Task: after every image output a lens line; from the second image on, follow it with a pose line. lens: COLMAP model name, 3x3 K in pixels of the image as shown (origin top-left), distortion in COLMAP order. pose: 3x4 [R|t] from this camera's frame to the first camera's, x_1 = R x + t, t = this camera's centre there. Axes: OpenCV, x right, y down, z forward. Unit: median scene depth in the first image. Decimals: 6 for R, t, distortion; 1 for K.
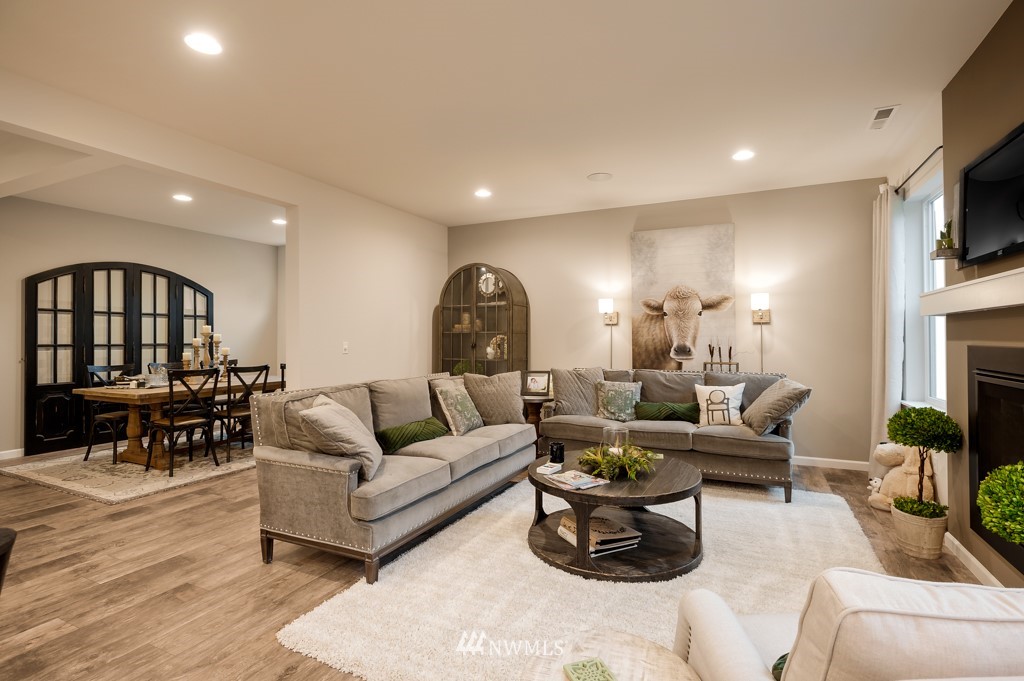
lens RADIAL K [[498.3, 0, 515.7], [0, 498.3, 332.3], [0, 0, 1]] dist [-0.003709, -0.001120]
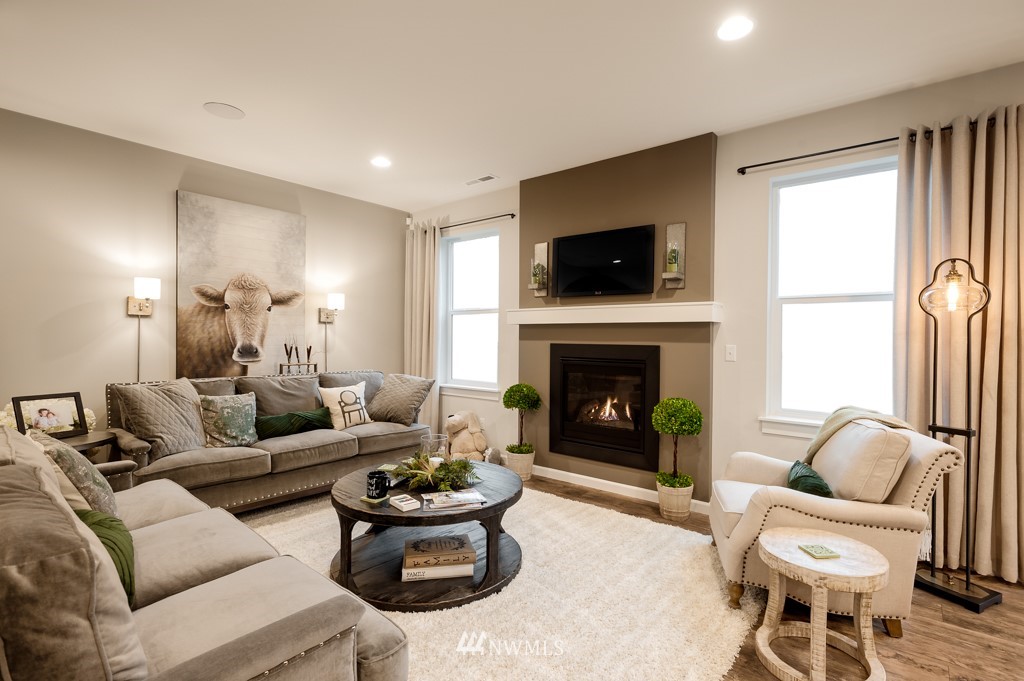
lens RADIAL K [[488.7, 0, 525.5], [0, 488.7, 341.4], [0, 0, 1]] dist [-0.003129, -0.001004]
pose [[0.221944, -0.002958, 0.975055, -0.376540], [-0.019122, 0.999790, 0.007385, 0.004674], [-0.974872, -0.020284, 0.221840, 0.376282]]
